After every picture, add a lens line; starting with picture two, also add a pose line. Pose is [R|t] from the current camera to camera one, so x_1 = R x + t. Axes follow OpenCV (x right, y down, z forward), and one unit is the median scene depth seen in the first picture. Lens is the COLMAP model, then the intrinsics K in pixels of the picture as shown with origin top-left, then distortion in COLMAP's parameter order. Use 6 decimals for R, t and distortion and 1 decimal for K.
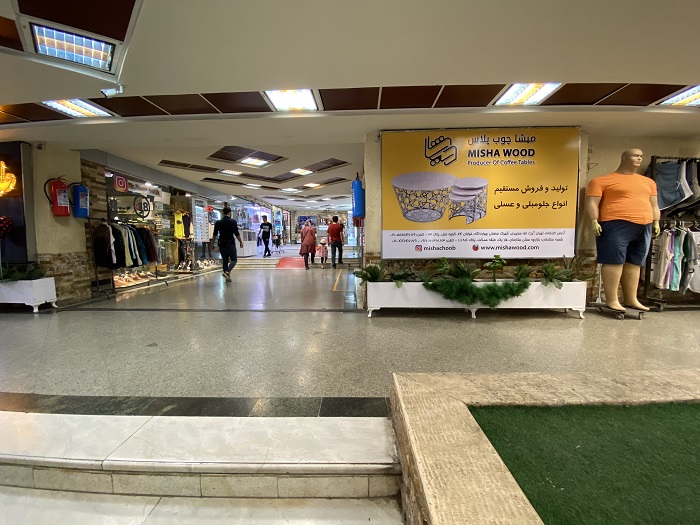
lens RADIAL K [[281.9, 0, 349.4], [0, 281.9, 260.6], [0, 0, 1]] dist [-0.009010, -0.005887]
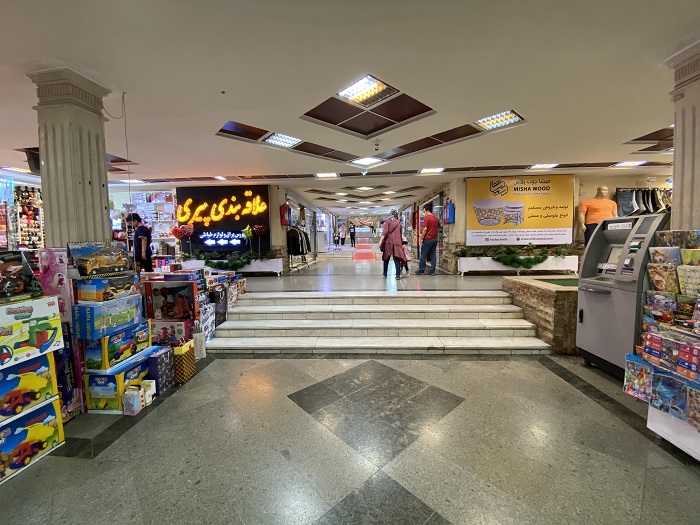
lens RADIAL K [[281.9, 0, 351.3], [0, 281.9, 257.9], [0, 0, 1]] dist [-0.009010, -0.005887]
pose [[0.999302, -0.007455, -0.036606, -0.606058], [0.007192, 0.999947, -0.007306, 0.086908], [0.036658, 0.007038, 0.999303, -0.925778]]
